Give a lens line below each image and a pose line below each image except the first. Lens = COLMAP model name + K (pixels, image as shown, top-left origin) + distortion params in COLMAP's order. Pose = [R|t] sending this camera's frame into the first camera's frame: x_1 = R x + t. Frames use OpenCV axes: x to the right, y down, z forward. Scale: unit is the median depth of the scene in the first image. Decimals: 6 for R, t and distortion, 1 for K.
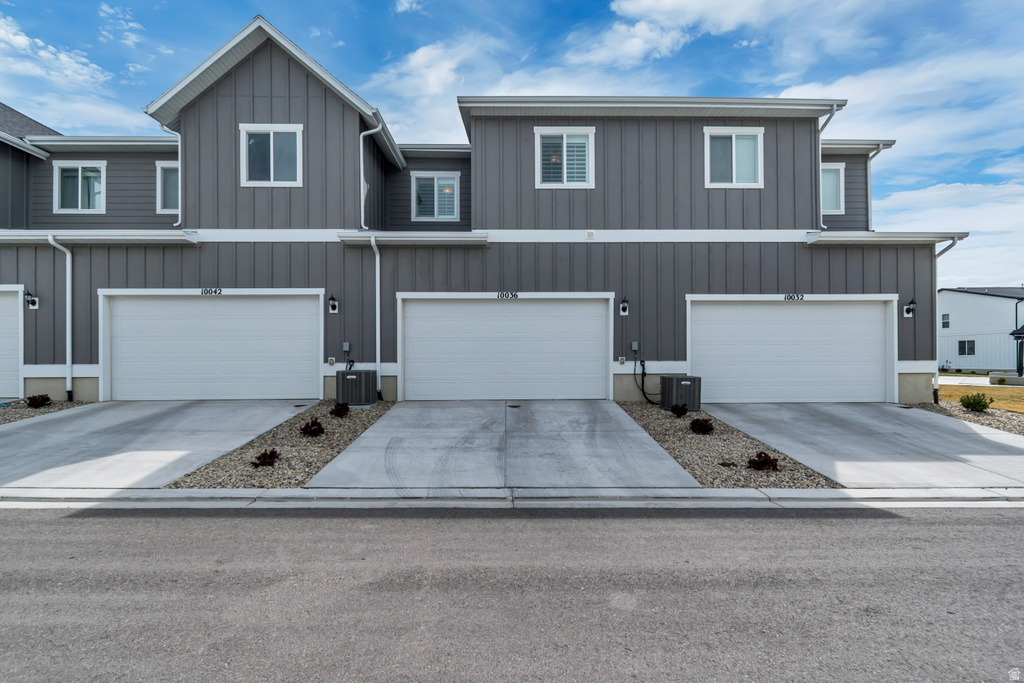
lens RADIAL K [[551.9, 0, 514.3], [0, 551.9, 354.3], [0, 0, 1]] dist [0.001821, -0.000567]
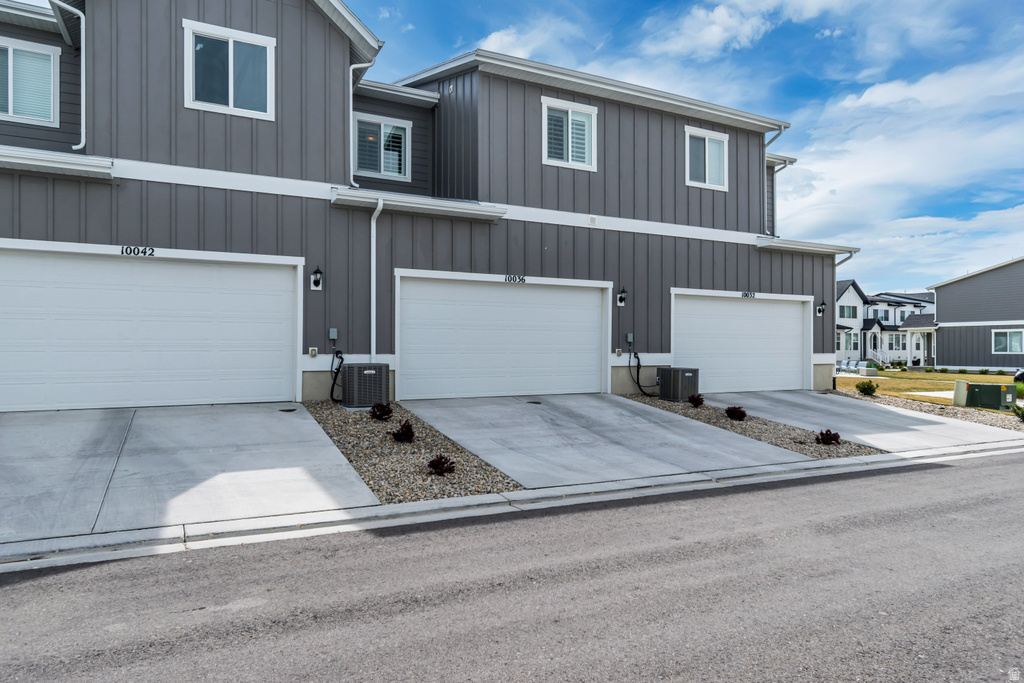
lens RADIAL K [[742.0, 0, 512.0], [0, 742.0, 341.5], [0, 0, 1]] dist [0.000355, -0.001101]
pose [[0.871140, 0.010624, 0.490920, -0.608404], [-0.009949, 0.999943, -0.003985, -0.000962], [-0.490934, -0.001413, 0.871195, -0.045177]]
